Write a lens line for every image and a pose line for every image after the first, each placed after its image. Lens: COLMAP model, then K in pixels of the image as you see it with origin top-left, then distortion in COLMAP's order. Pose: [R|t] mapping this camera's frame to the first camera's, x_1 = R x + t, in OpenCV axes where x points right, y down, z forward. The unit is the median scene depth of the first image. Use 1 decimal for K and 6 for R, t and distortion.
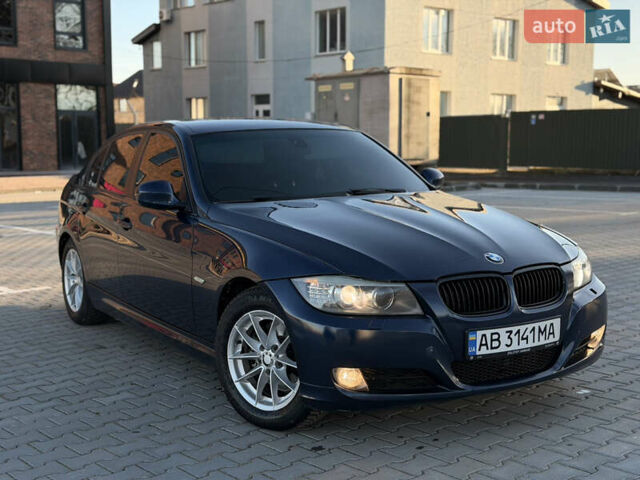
lens RADIAL K [[885.2, 0, 320.0], [0, 885.2, 240.0], [0, 0, 1]] dist [0.185335, -0.328998]
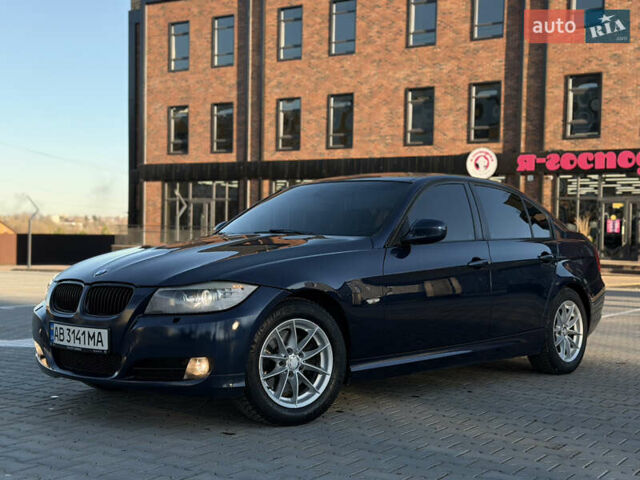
lens RADIAL K [[888.2, 0, 329.1], [0, 888.2, 239.7], [0, 0, 1]] dist [0.154020, -0.130465]
pose [[0.286583, 0.014441, -0.957947, 1.414581], [-0.125128, 0.991886, -0.022481, -0.034645], [0.949849, 0.126309, 0.286064, 0.919479]]
